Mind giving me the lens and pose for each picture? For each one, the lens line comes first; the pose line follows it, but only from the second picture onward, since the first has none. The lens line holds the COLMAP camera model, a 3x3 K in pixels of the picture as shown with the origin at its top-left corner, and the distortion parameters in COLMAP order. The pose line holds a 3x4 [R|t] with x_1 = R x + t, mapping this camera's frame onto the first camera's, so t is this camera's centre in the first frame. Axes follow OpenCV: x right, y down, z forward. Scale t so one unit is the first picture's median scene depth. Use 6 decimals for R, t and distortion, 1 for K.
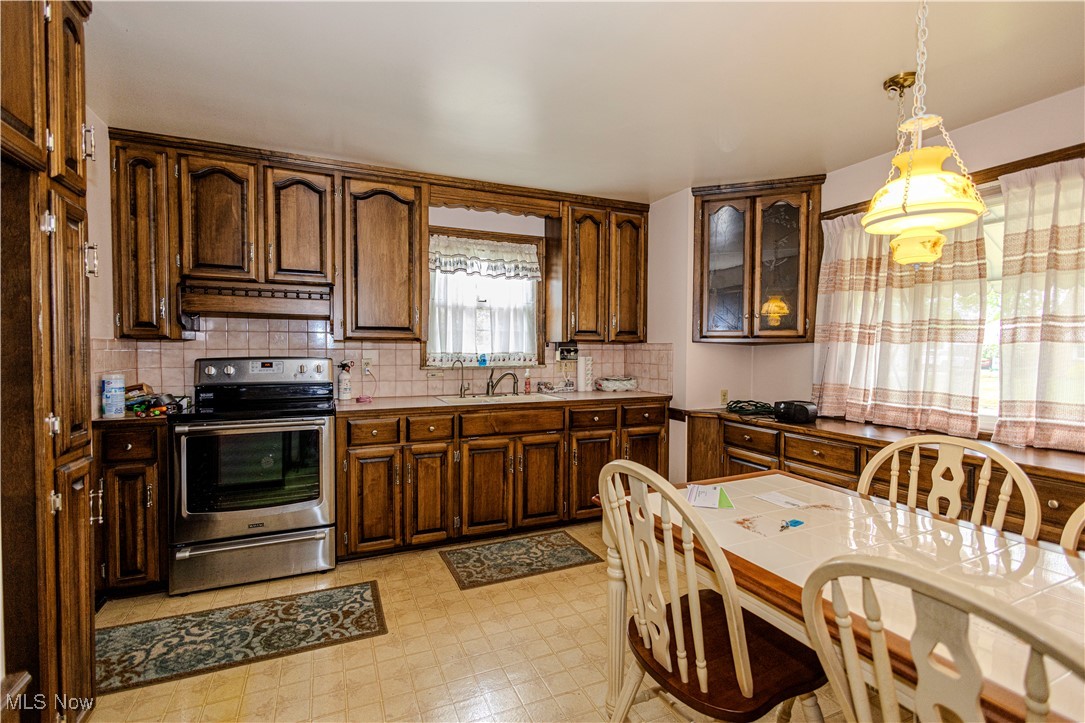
lens RADIAL K [[496.1, 0, 542.8], [0, 496.1, 361.4], [0, 0, 1]] dist [0.009477, -0.002718]
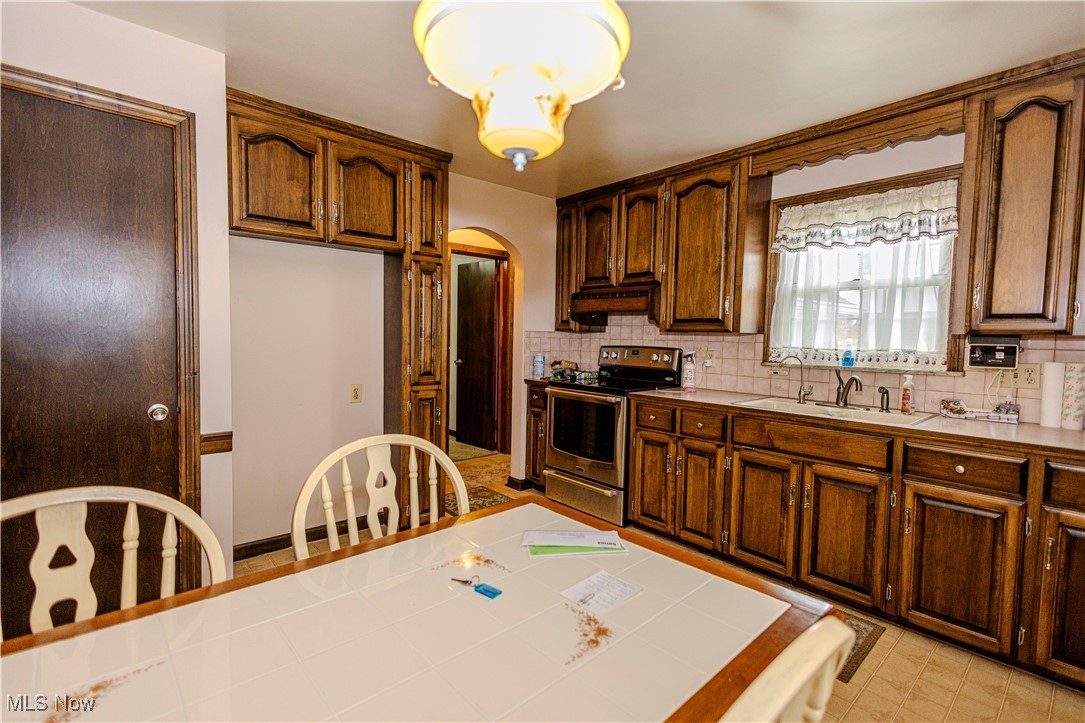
lens RADIAL K [[496.1, 0, 541.6], [0, 496.1, 360.7], [0, 0, 1]] dist [0.009477, -0.002718]
pose [[0.304018, 0.051462, -0.951275, 0.539870], [-0.045784, 0.998175, 0.039367, -0.009972], [0.951566, 0.031585, 0.305819, 0.396139]]
